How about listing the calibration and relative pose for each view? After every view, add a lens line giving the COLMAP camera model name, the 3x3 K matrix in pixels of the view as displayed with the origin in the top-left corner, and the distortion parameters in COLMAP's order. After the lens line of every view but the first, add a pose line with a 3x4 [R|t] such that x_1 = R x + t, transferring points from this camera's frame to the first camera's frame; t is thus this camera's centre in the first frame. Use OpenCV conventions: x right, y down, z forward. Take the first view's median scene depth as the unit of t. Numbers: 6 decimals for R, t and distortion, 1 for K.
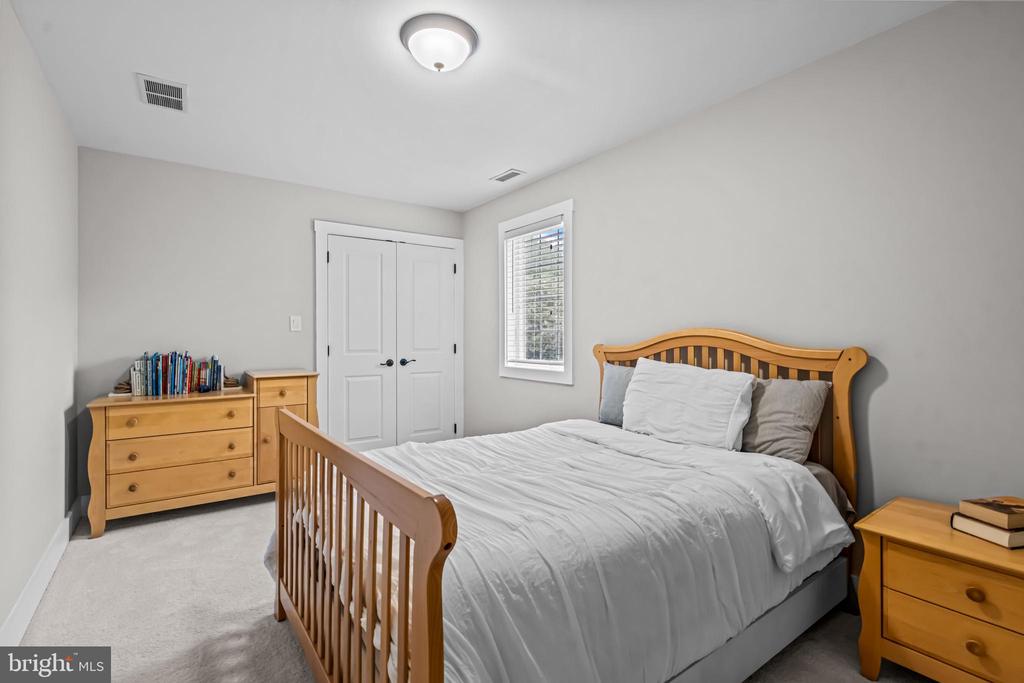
lens RADIAL K [[482.1, 0, 507.2], [0, 482.1, 343.2], [0, 0, 1]] dist [0.004811, 0.000401]
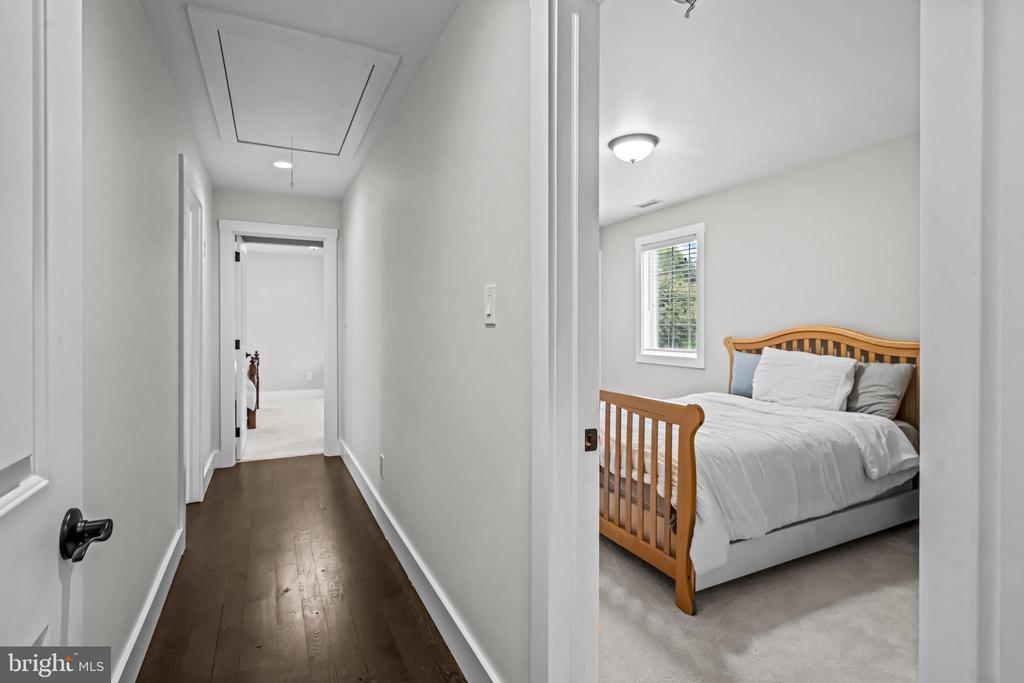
lens RADIAL K [[482.1, 0, 516.6], [0, 482.1, 331.7], [0, 0, 1]] dist [0.004811, 0.000401]
pose [[0.985751, 0.001071, -0.168205, -0.223911], [-0.001528, 0.999995, -0.002585, -0.010249], [0.168201, 0.002805, 0.985749, -0.546031]]
